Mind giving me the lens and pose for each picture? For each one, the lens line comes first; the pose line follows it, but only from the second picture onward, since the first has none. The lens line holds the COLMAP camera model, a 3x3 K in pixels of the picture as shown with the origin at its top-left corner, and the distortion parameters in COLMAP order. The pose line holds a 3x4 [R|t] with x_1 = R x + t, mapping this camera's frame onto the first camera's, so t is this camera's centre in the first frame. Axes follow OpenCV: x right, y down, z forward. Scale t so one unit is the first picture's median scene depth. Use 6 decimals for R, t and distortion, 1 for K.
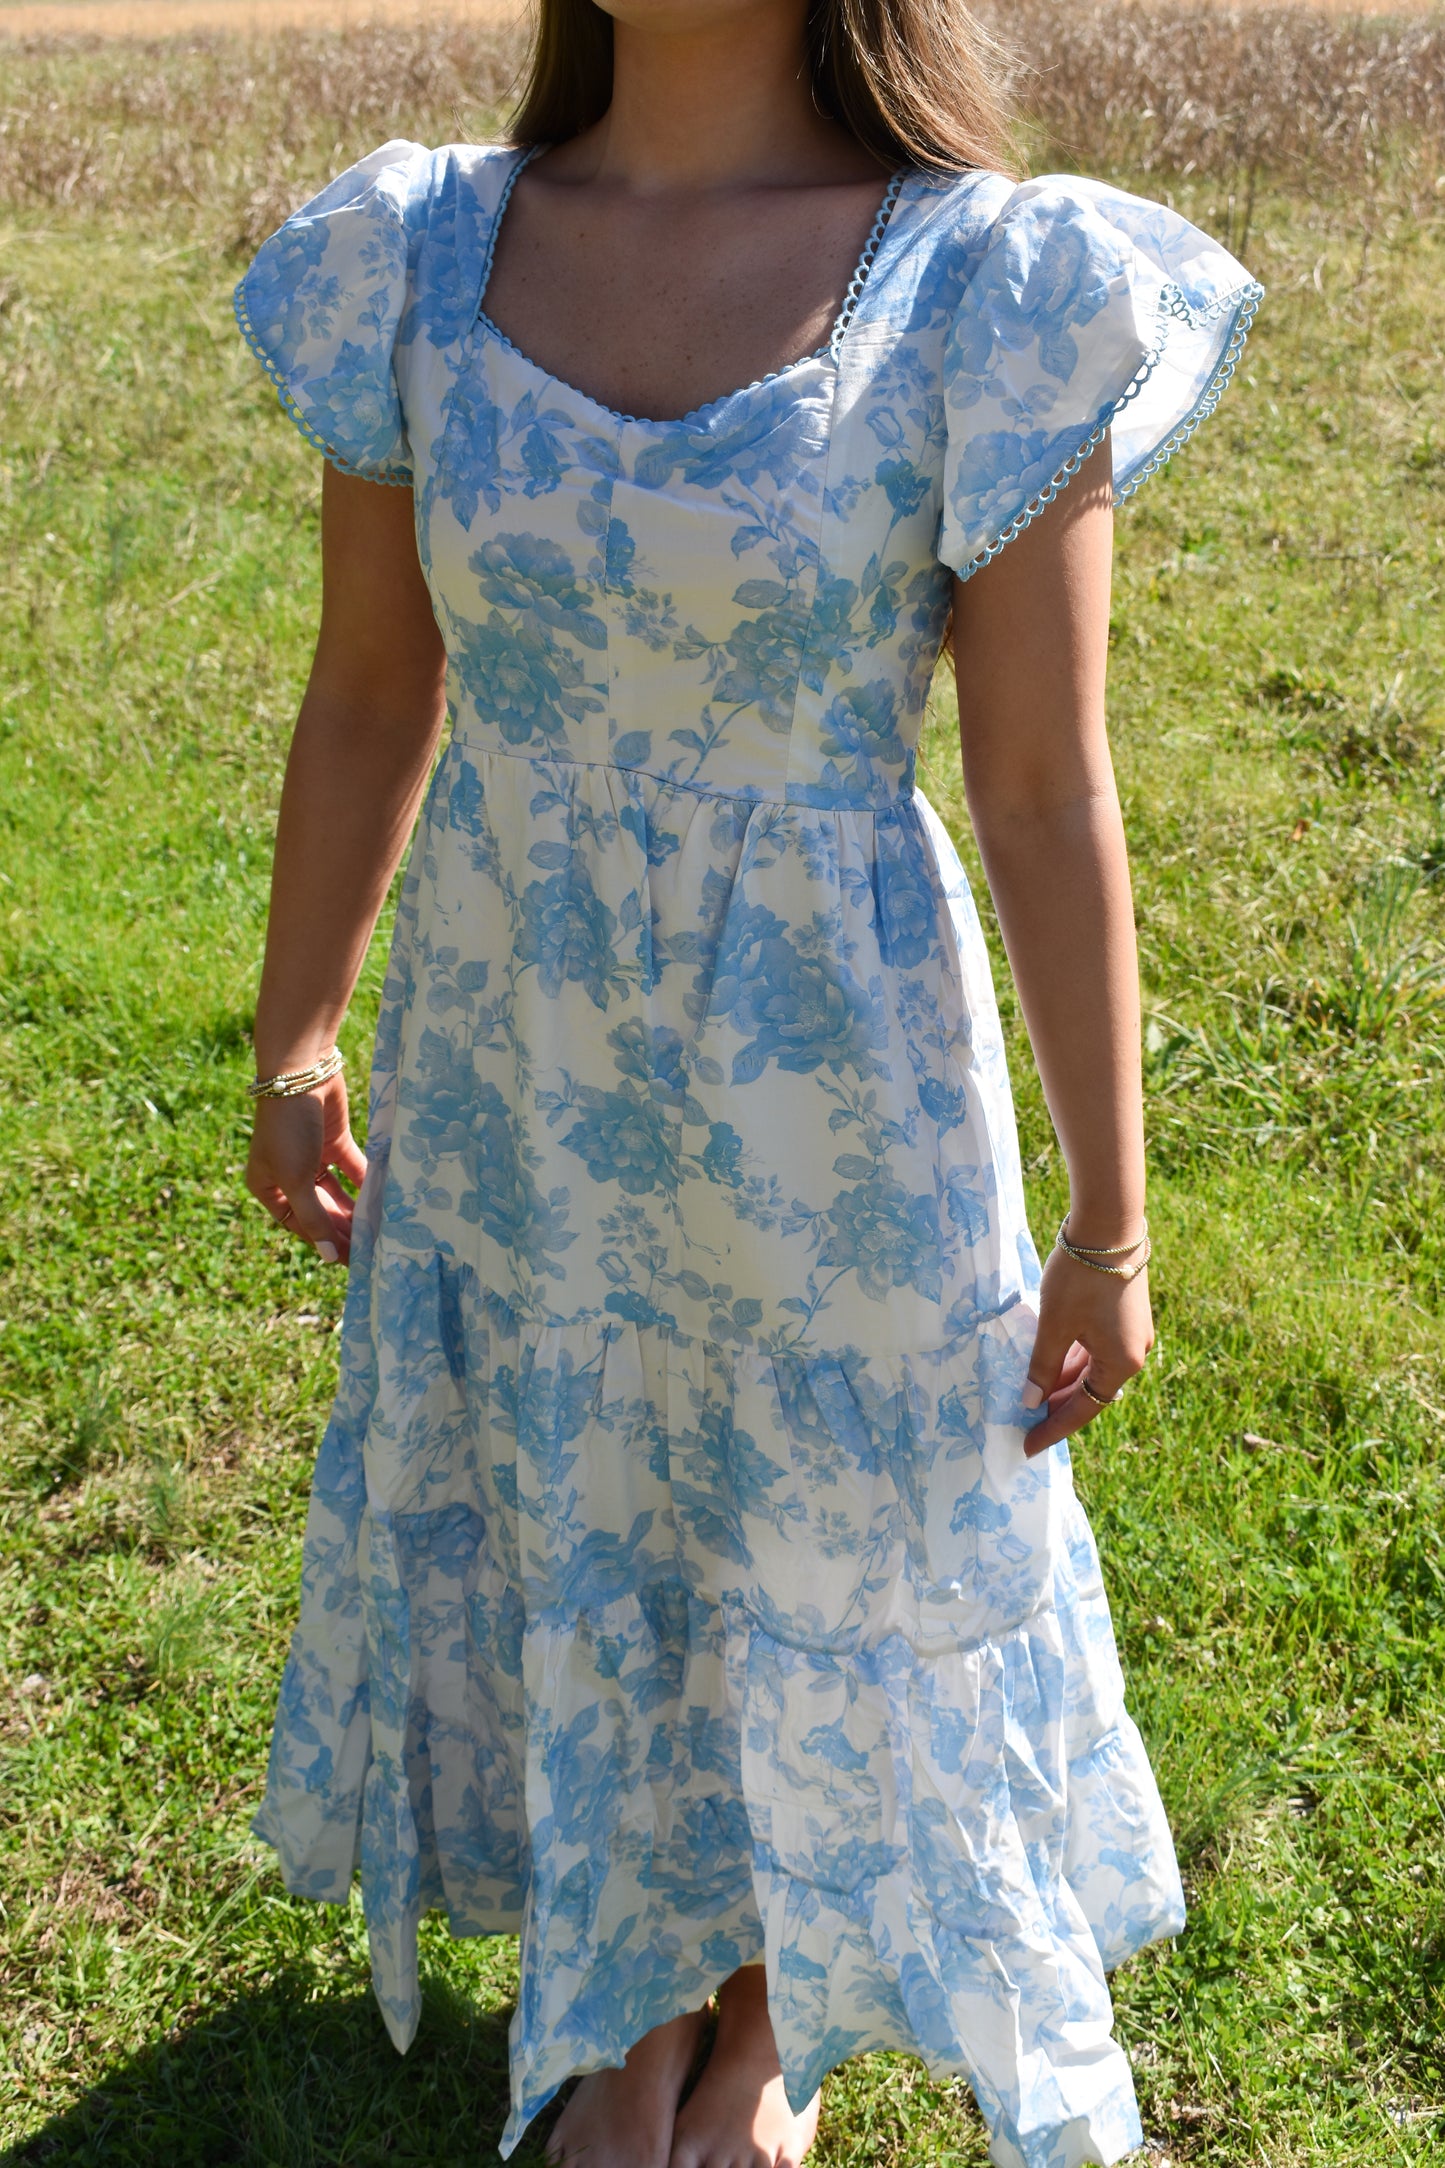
lens RADIAL K [[2501.7, 0, 738.1], [0, 2501.7, 1088.7], [0, 0, 1]] dist [-0.063888, 0.015435]
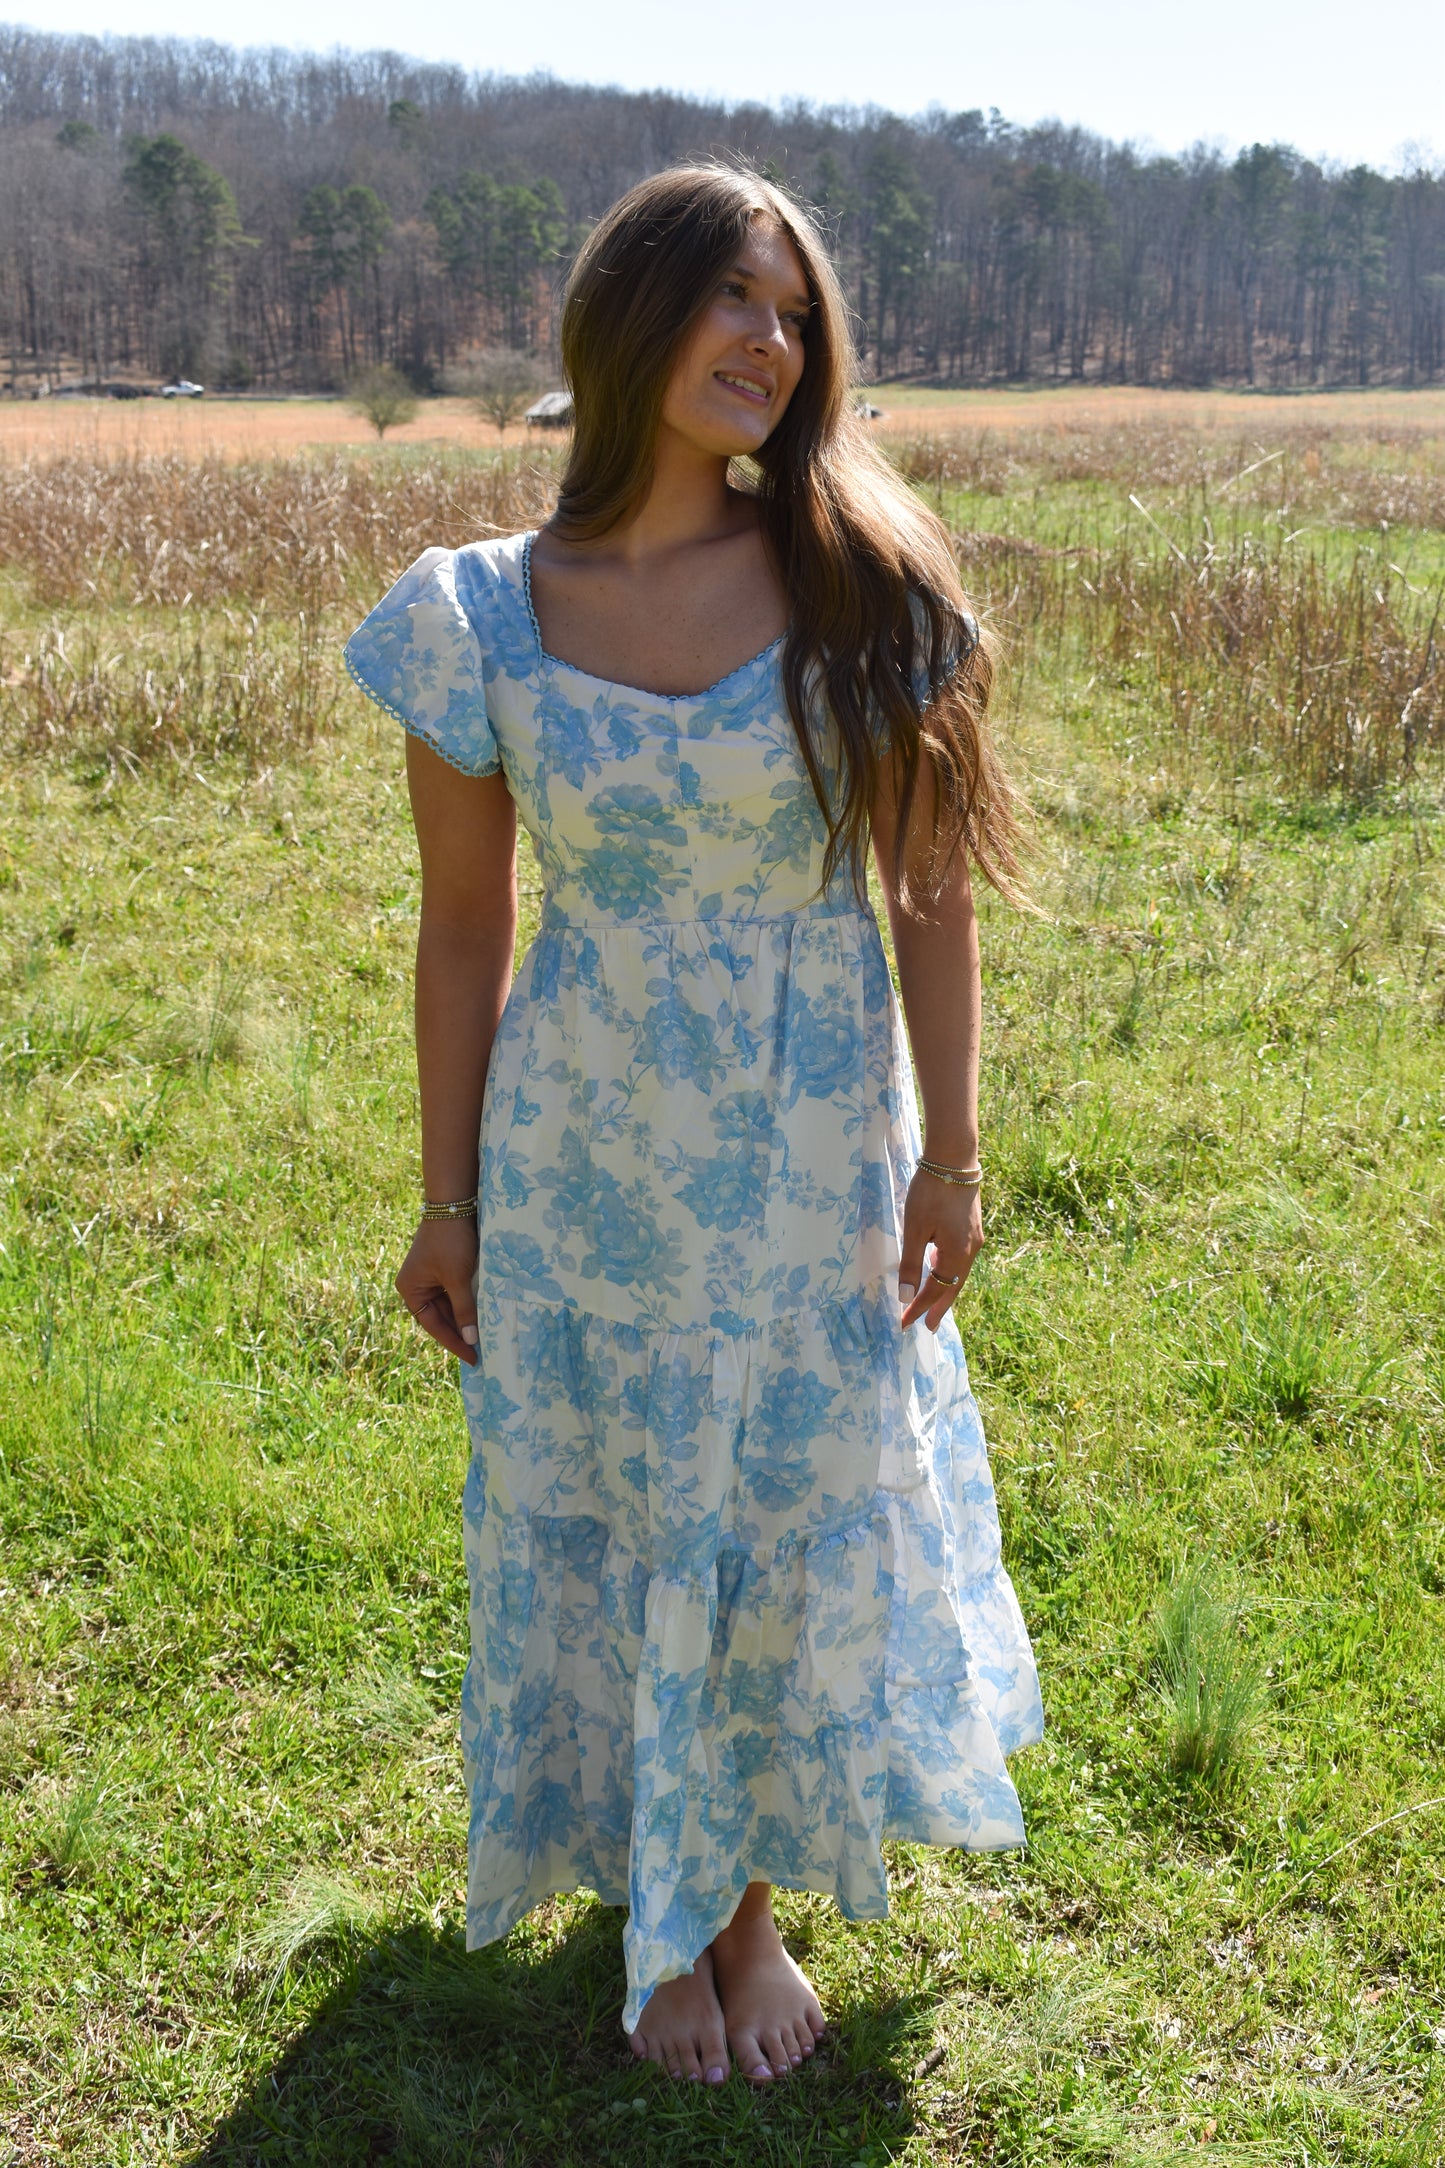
lens RADIAL K [[2501.7, 0, 738.1], [0, 2501.7, 1088.7], [0, 0, 1]] dist [-0.063888, 0.015435]
pose [[0.907695, -0.125112, 0.400545, -0.352090], [0.189371, 0.973925, -0.124934, 0.090590], [-0.374470, 0.189254, 0.907720, -0.174159]]
